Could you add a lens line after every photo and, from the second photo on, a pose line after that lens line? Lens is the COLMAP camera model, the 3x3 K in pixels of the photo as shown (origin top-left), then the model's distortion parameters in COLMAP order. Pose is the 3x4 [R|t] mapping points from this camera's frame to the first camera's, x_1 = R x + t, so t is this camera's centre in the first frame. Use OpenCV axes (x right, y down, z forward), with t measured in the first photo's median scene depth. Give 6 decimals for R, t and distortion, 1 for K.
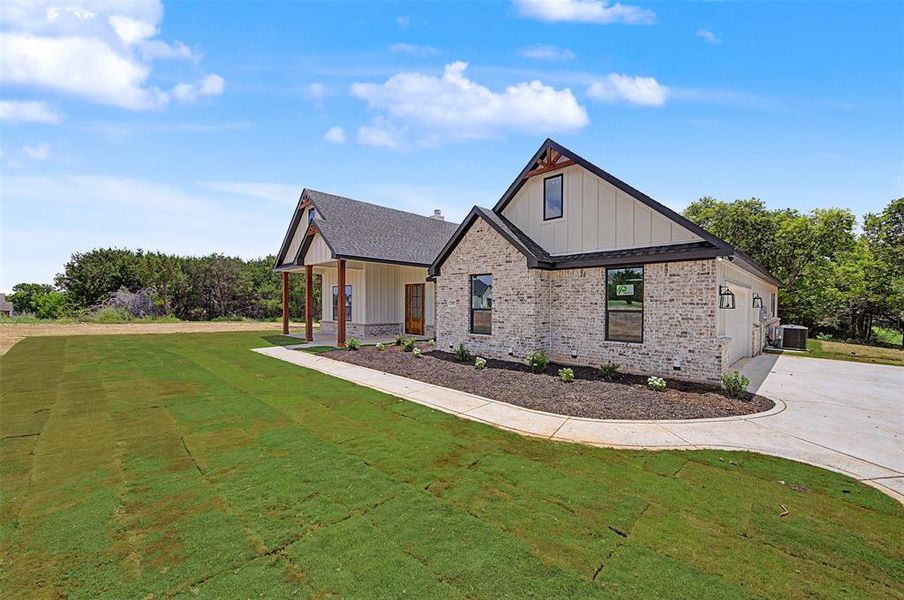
lens RADIAL K [[359.8, 0, 449.3], [0, 359.8, 305.0], [0, 0, 1]] dist [0.010168, -0.000421]
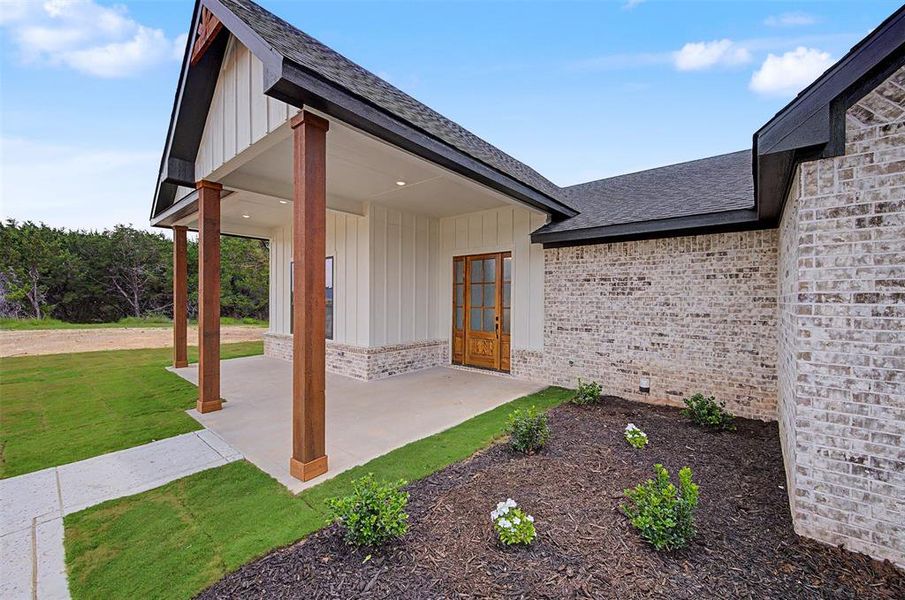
lens RADIAL K [[351.0, 0, 457.4], [0, 351.0, 301.5], [0, 0, 1]] dist [0.018304, 0.000107]
pose [[0.994841, 0.003646, 0.101377, -0.288321], [-0.004032, 0.999985, 0.003603, -0.003953], [-0.101363, -0.003994, 0.994842, 0.981075]]
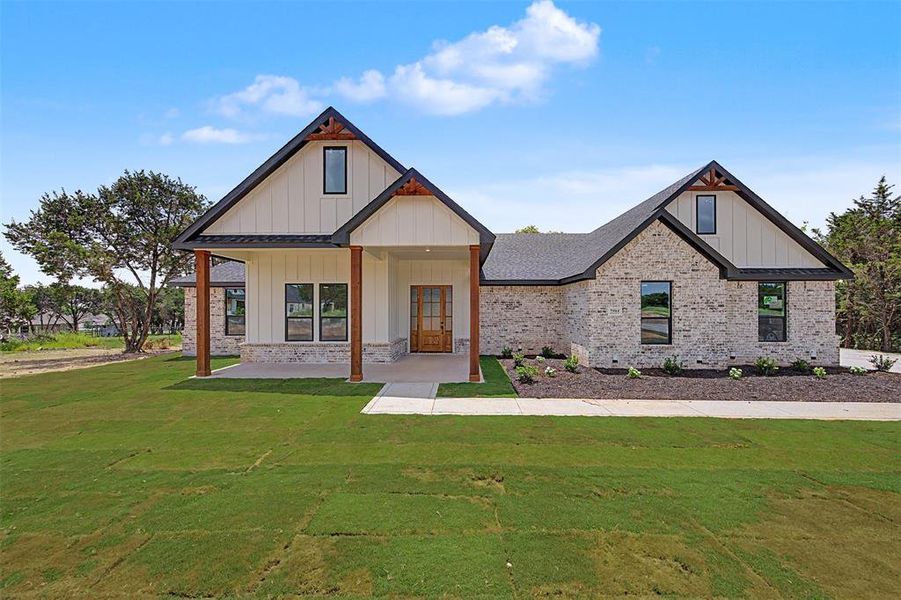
lens RADIAL K [[358.6, 0, 453.4], [0, 358.6, 308.4], [0, 0, 1]] dist [0.010168, -0.000421]
pose [[0.718854, -0.003910, 0.695150, -1.004061], [0.007310, 0.999971, -0.001935, -0.016007], [-0.695123, 0.006473, 0.718862, 0.732869]]
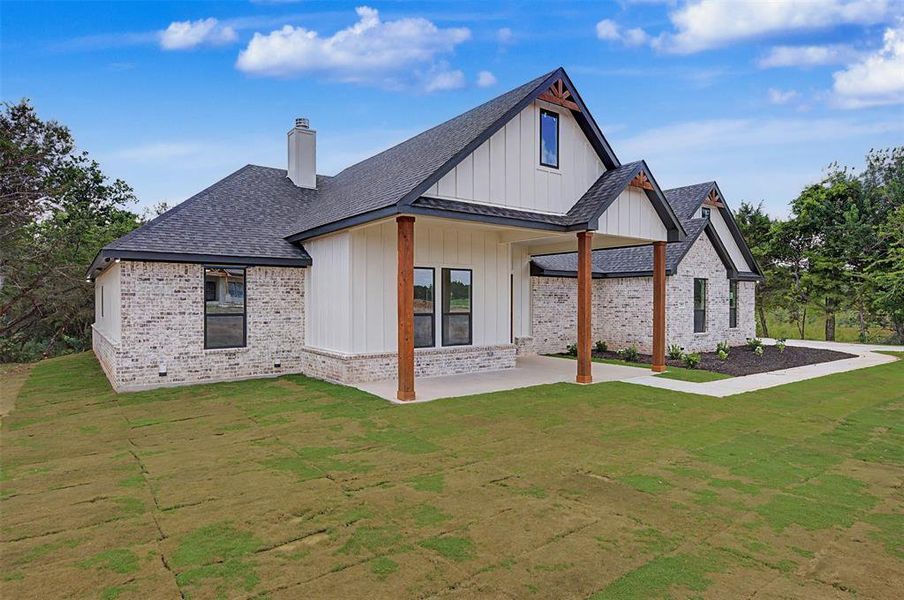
lens RADIAL K [[522.3, 0, 451.0], [0, 522.3, 305.1], [0, 0, 1]] dist [-0.018507, 0.002008]
pose [[0.143853, -0.009826, 0.989550, -1.705422], [0.006847, 0.999937, 0.008933, -0.024451], [-0.989575, 0.005491, 0.143911, 1.617162]]
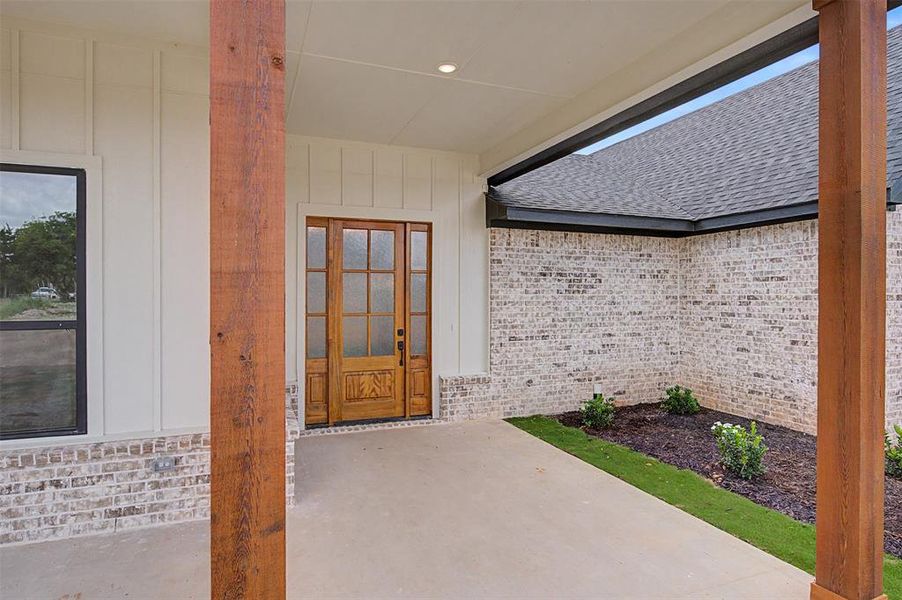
lens RADIAL K [[521.1, 0, 453.6], [0, 521.1, 300.6], [0, 0, 1]] dist [-0.018507, 0.002008]
pose [[0.395400, -0.011786, 0.918433, -0.694330], [0.005484, 0.999930, 0.010471, -0.011688], [-0.918493, 0.000897, 0.395437, 1.380660]]
